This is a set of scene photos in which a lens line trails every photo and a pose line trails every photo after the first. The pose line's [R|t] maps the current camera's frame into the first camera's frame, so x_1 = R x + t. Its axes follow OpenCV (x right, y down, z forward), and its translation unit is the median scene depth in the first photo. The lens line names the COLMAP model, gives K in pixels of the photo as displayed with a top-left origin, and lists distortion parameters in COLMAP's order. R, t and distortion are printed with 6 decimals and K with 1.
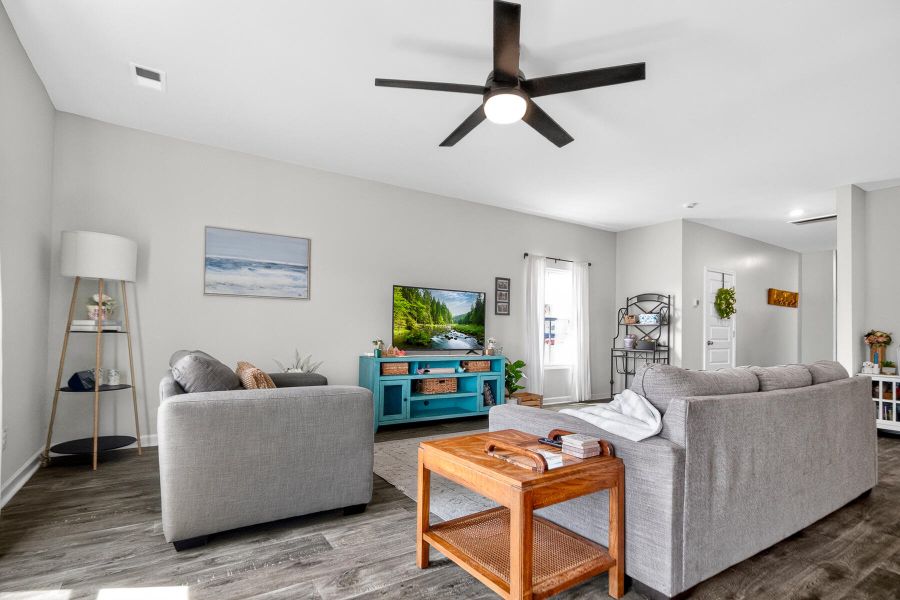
lens RADIAL K [[438.1, 0, 456.8], [0, 438.1, 317.7], [0, 0, 1]] dist [0.000502, -0.001204]
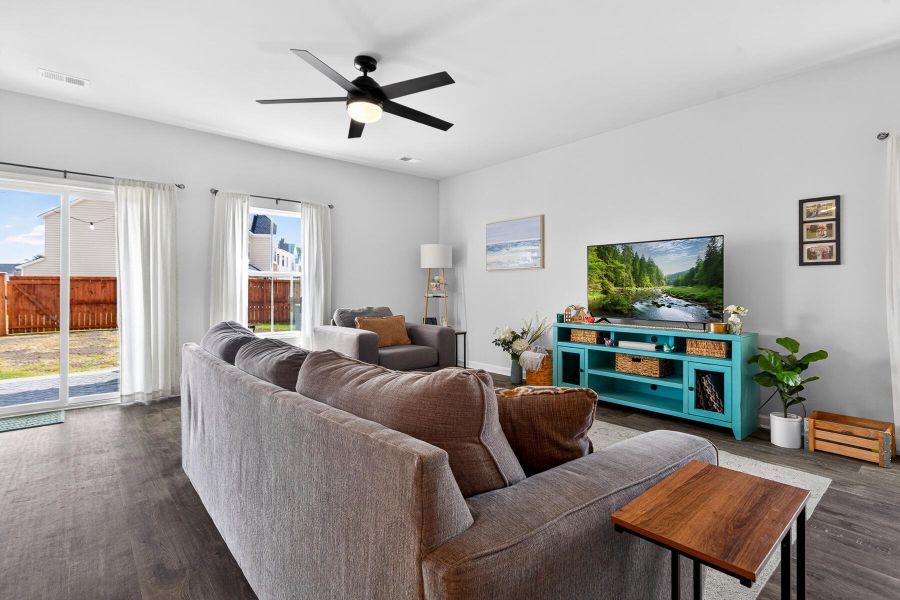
lens RADIAL K [[438.1, 0, 451.0], [0, 438.1, 287.0], [0, 0, 1]] dist [0.000502, -0.001204]
pose [[0.117600, -0.020105, -0.992858, 0.718958], [0.033853, 0.999295, -0.016225, 0.016654], [0.992484, -0.031703, 0.118197, 0.588536]]
